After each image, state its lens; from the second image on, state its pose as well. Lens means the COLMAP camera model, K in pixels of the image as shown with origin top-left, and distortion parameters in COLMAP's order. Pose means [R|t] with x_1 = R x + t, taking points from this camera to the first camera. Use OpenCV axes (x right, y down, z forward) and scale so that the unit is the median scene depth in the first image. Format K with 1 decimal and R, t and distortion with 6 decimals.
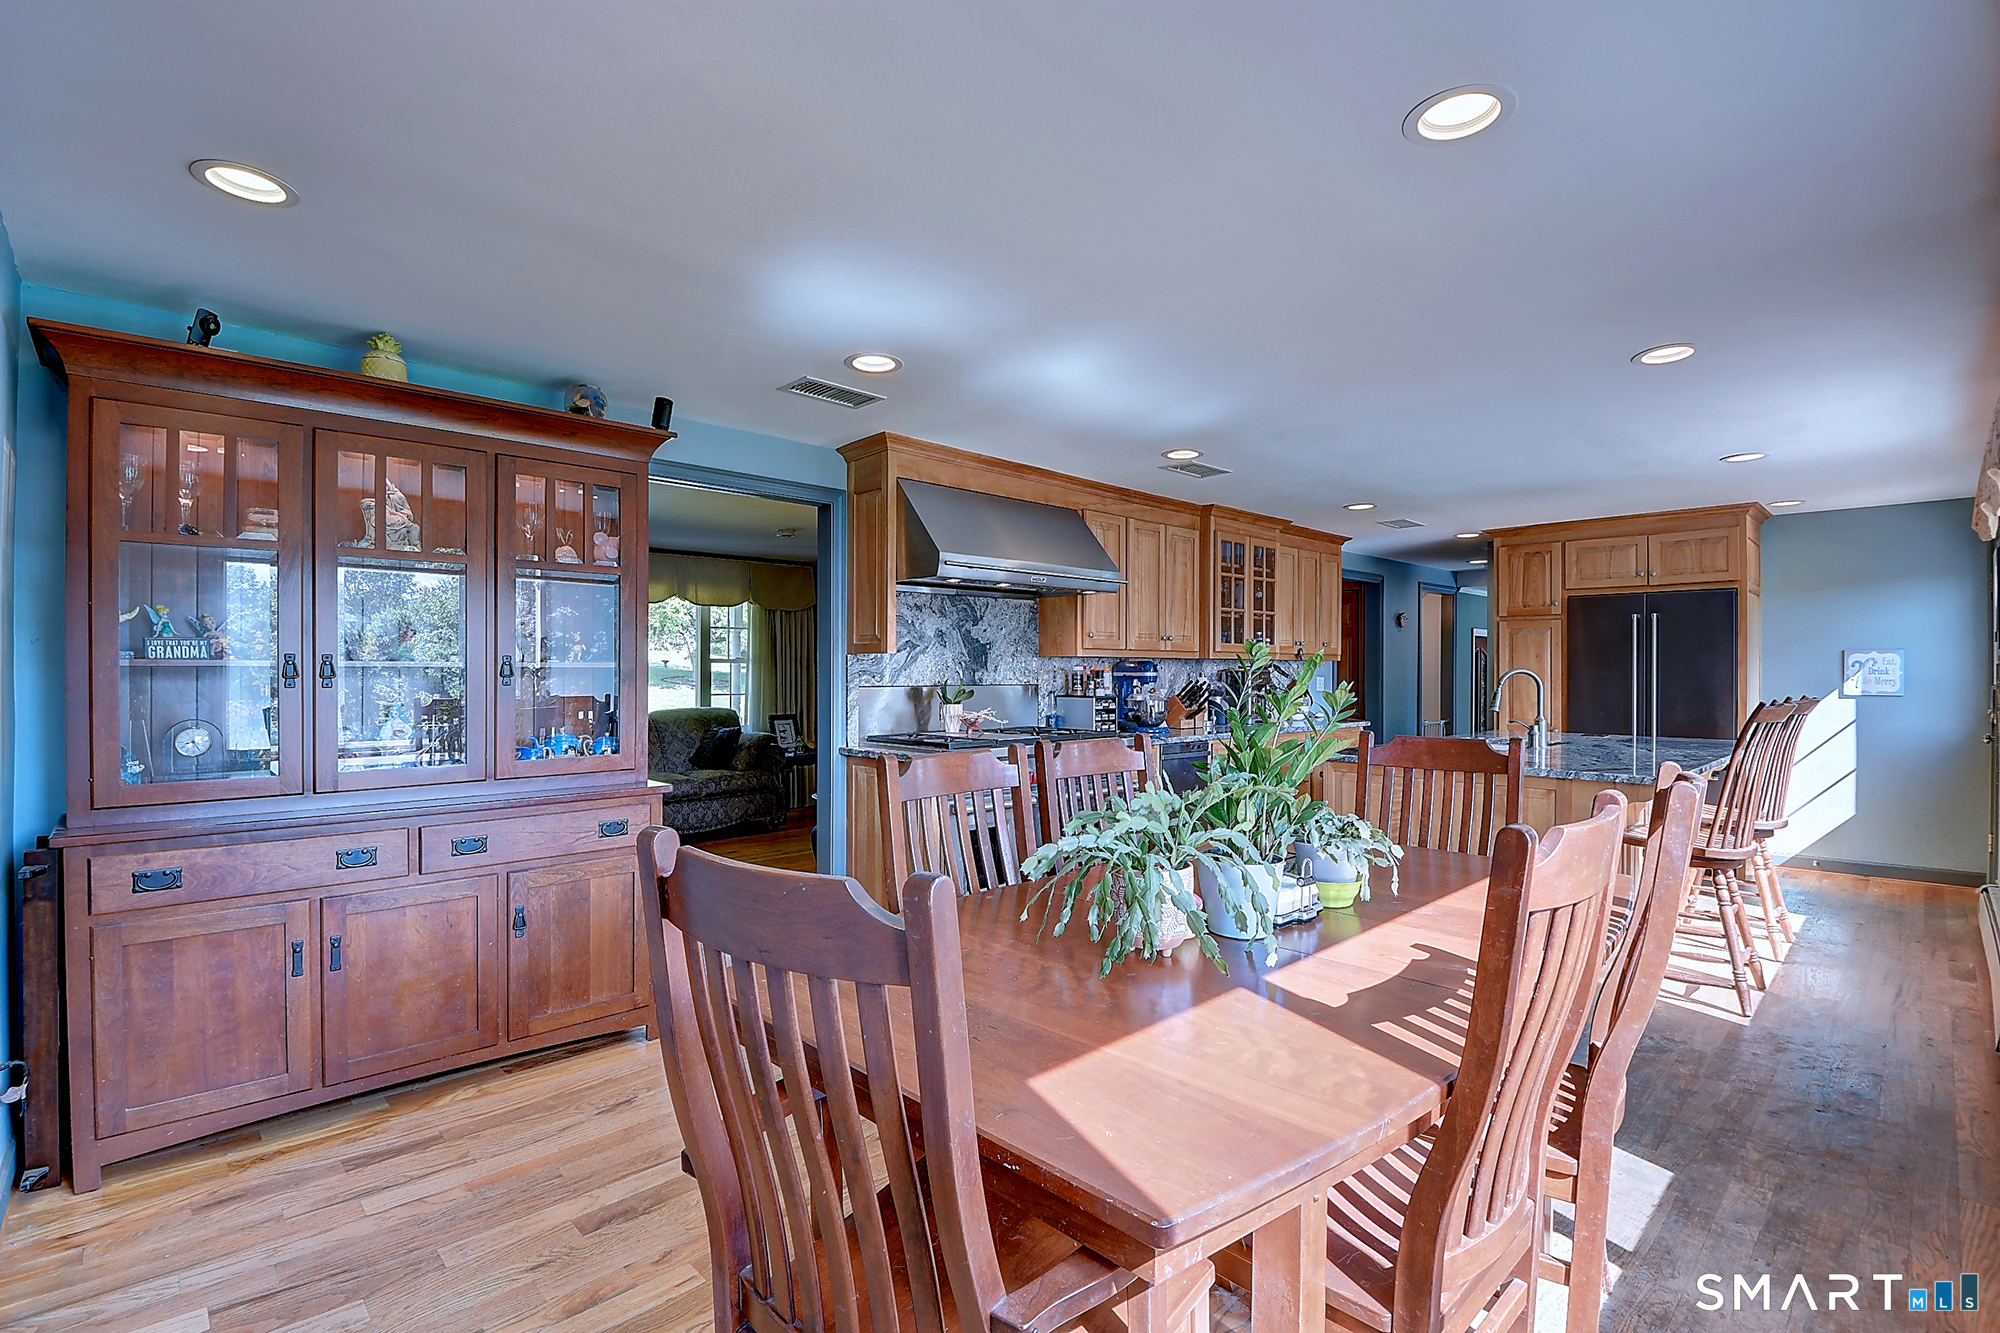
lens RADIAL K [[909.9, 0, 987.1], [0, 909.9, 670.2], [0, 0, 1]] dist [0.000082, -0.017084]
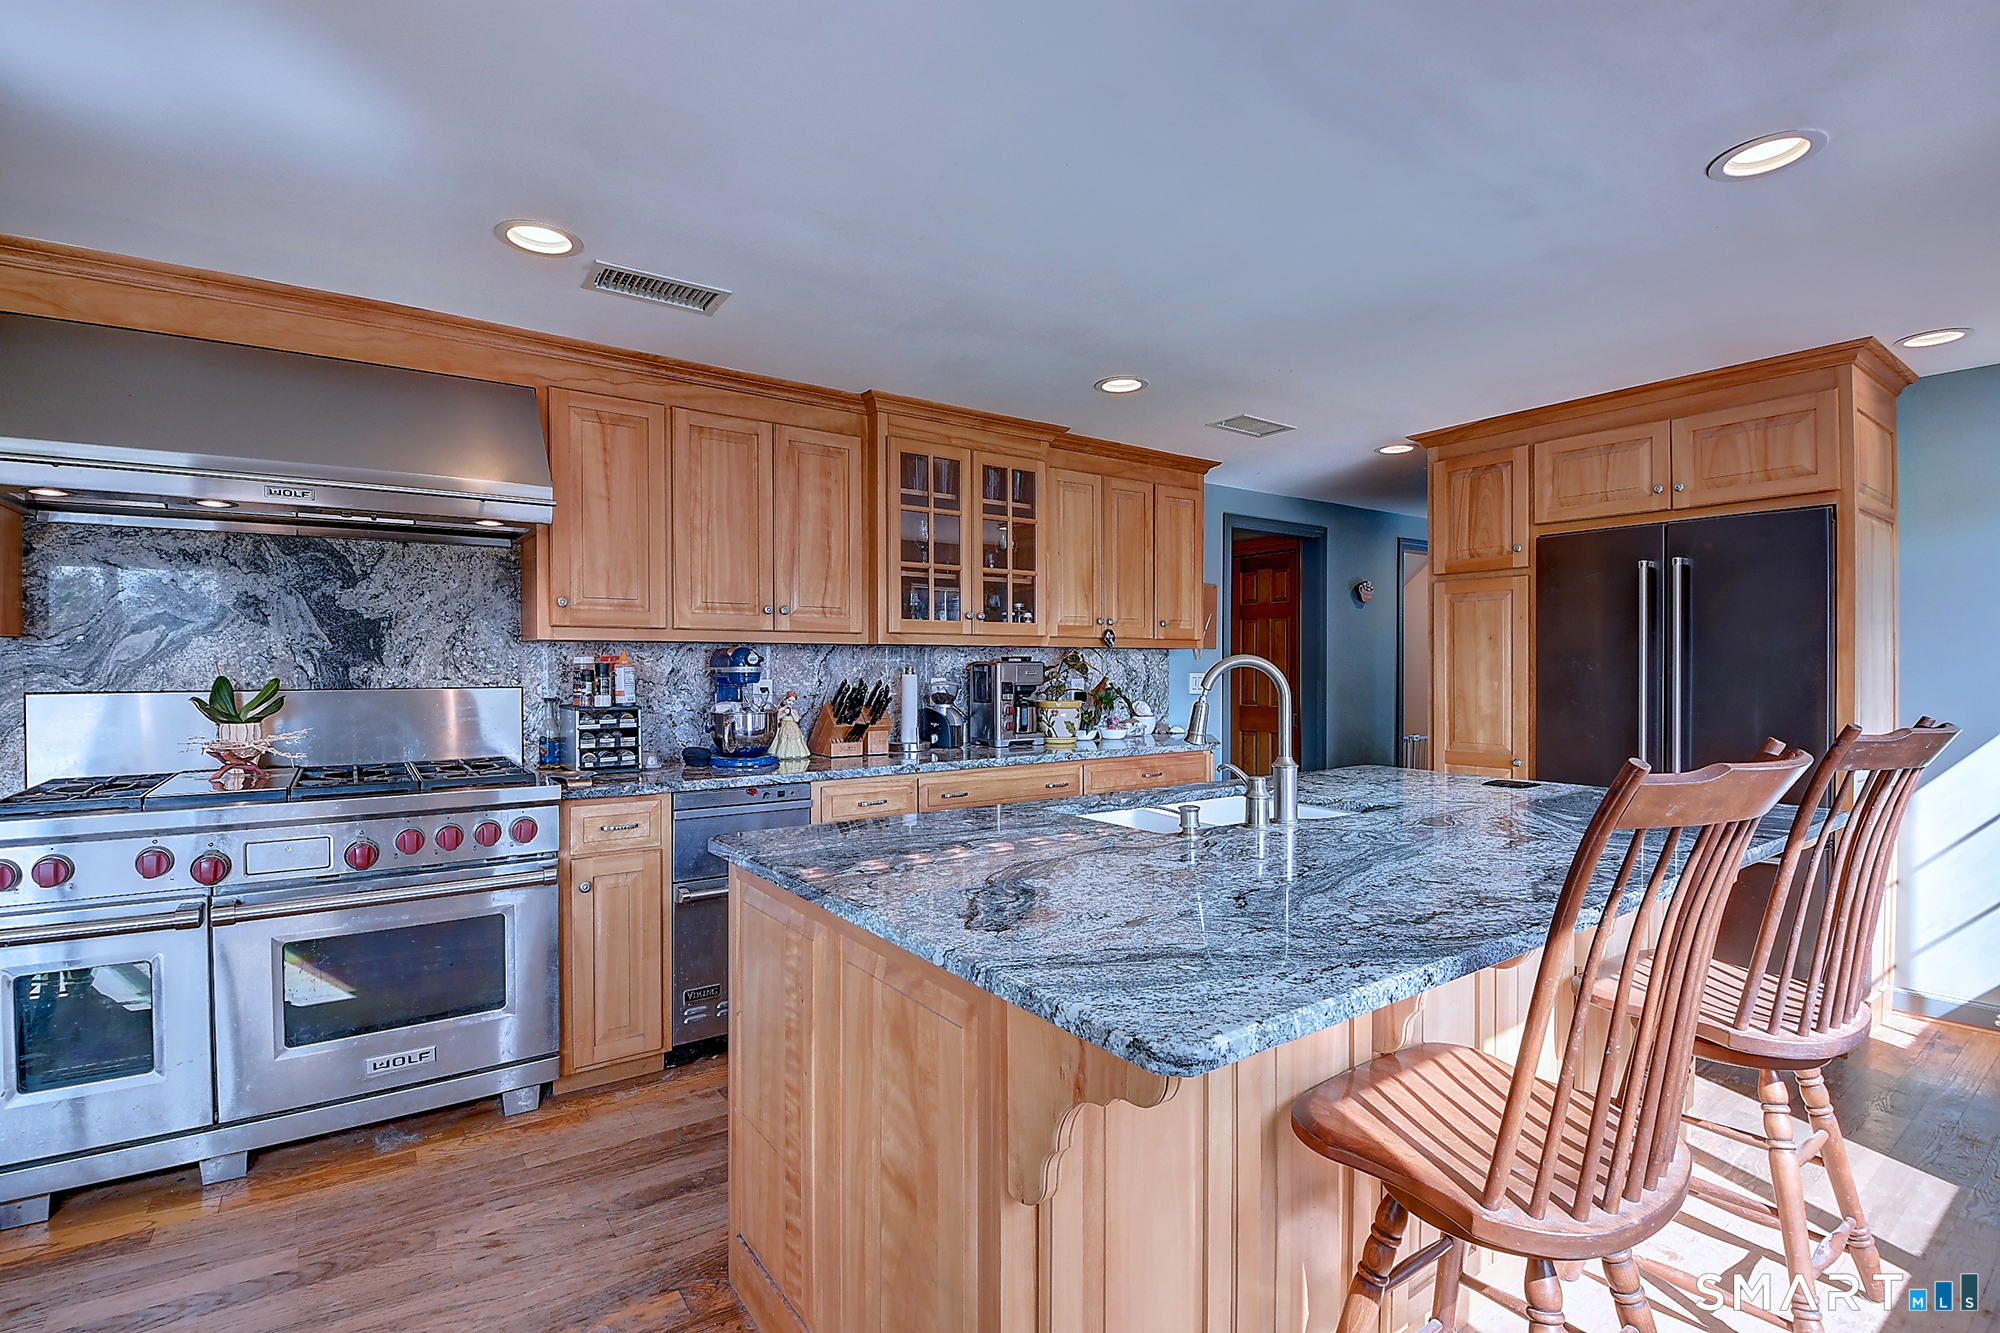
lens RADIAL K [[909.9, 0, 987.1], [0, 909.9, 670.2], [0, 0, 1]] dist [0.000082, -0.017084]
pose [[0.990070, -0.002576, -0.140553, 0.395518], [0.003067, 0.999990, 0.003278, 0.002959], [0.140543, -0.003676, 0.990068, 0.392343]]
